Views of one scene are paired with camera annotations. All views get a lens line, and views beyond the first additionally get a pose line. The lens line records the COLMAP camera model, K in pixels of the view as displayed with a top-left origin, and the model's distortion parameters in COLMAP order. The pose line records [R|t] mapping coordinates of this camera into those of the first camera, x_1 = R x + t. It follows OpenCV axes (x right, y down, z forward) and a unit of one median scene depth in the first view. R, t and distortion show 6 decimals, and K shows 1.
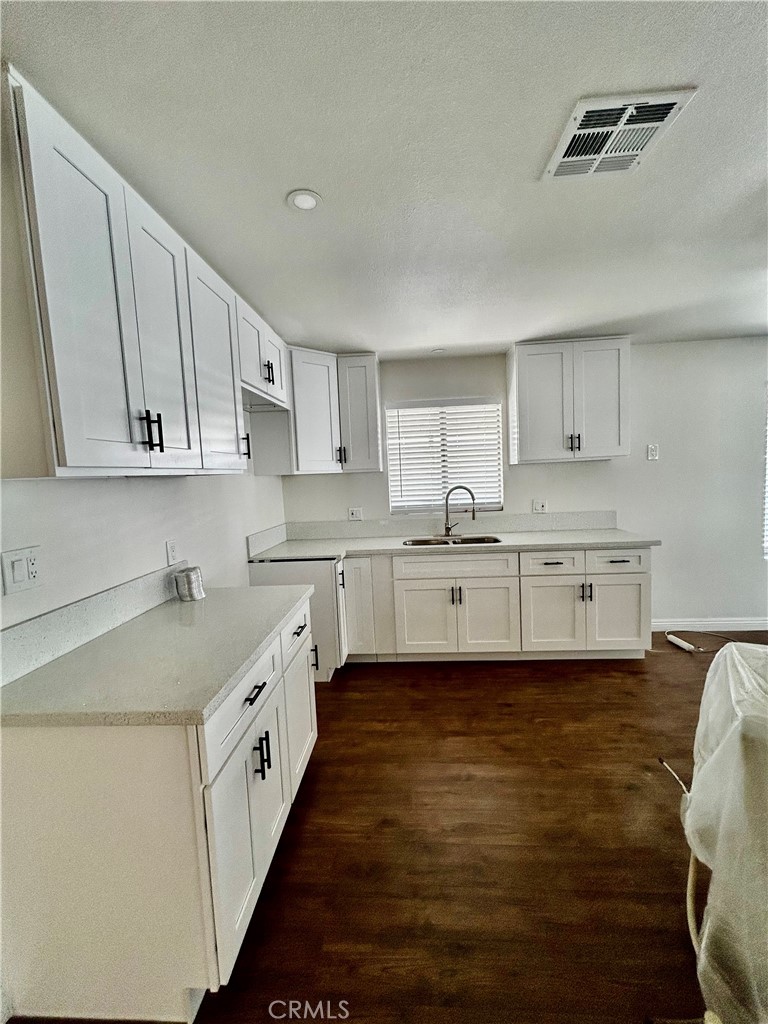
lens RADIAL K [[413.6, 0, 384.0], [0, 413.6, 512.0], [0, 0, 1]] dist [-0.007373, -0.000068]
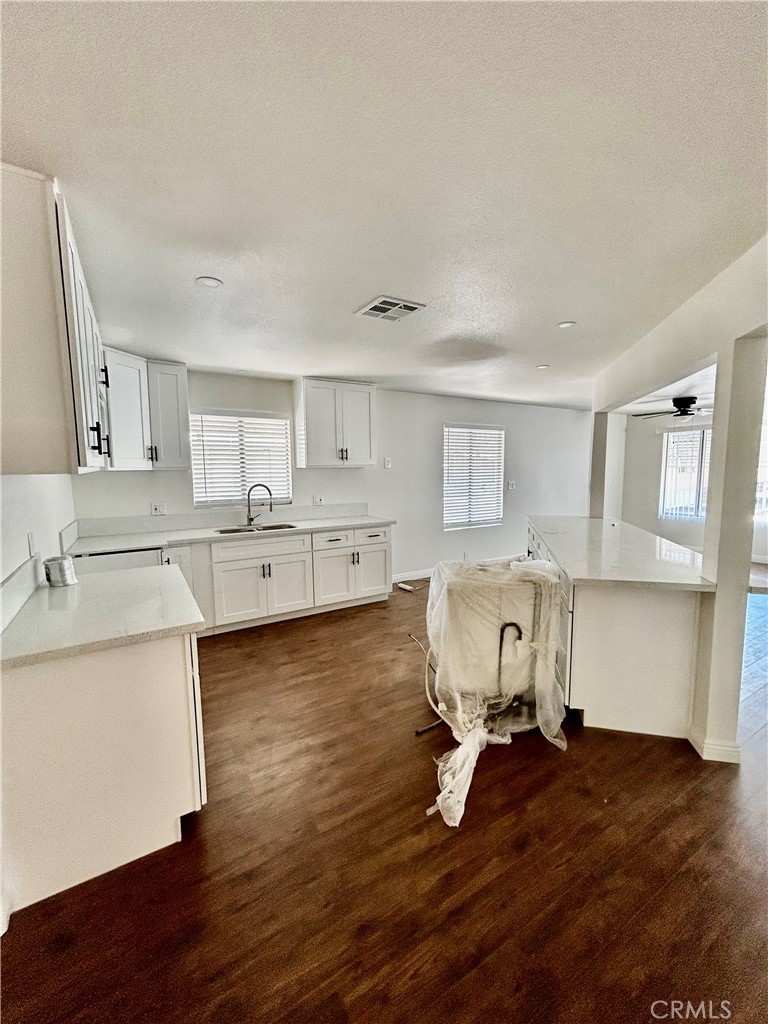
lens RADIAL K [[413.6, 0, 384.0], [0, 413.6, 512.0], [0, 0, 1]] dist [-0.007373, -0.000068]
pose [[0.814900, -0.024269, 0.579094, -0.252126], [0.021630, 0.999700, 0.011459, 0.015361], [-0.579198, 0.003188, 0.815180, -0.233833]]
